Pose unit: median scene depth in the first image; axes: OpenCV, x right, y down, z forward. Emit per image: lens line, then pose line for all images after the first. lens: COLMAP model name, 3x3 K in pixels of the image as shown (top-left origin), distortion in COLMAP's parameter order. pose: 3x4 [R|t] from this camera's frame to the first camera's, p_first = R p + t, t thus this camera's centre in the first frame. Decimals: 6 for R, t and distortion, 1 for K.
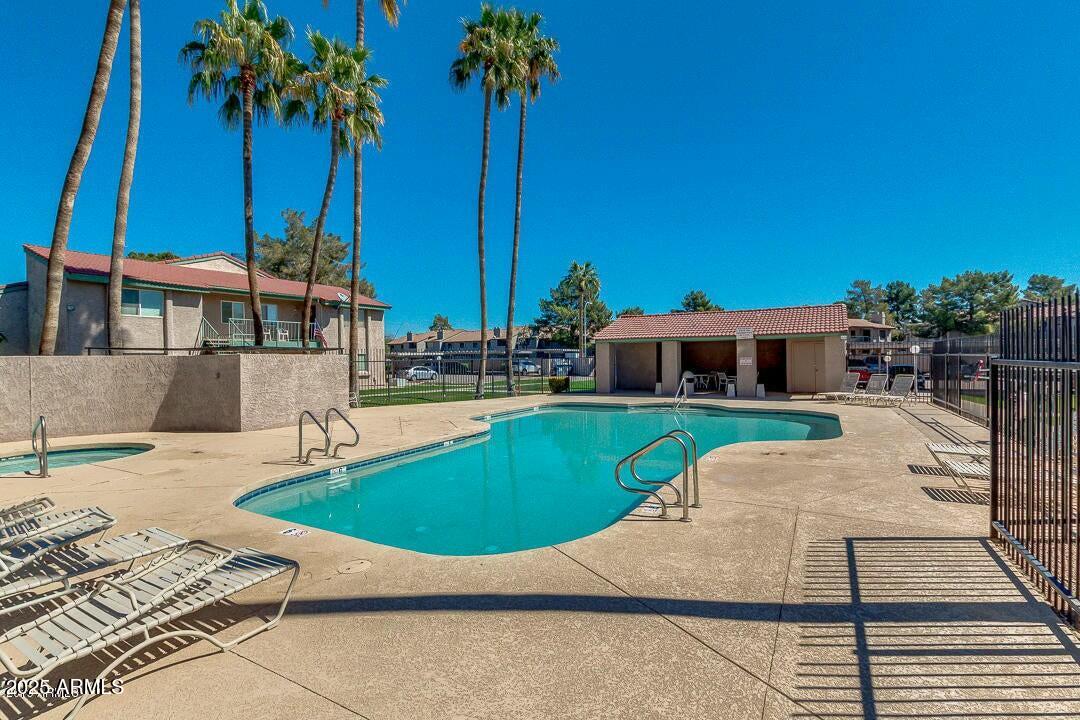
lens RADIAL K [[489.9, 0, 540.0], [0, 489.9, 360.0], [0, 0, 1]] dist [0.001881, 0.000258]
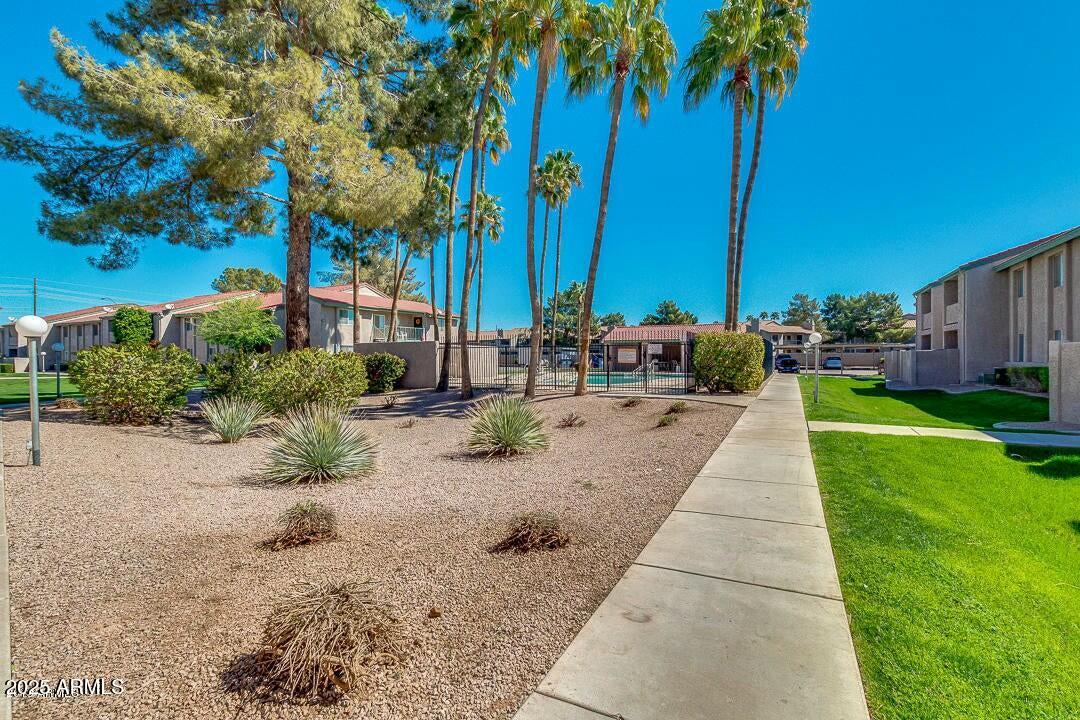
lens RADIAL K [[489.9, 0, 540.0], [0, 489.9, 360.0], [0, 0, 1]] dist [0.001881, 0.000258]
pose [[0.998919, 0.008664, 0.045661, -0.079763], [-0.008667, 0.999962, -0.000124, 0.011779], [-0.045660, -0.000272, 0.998957, -0.306680]]
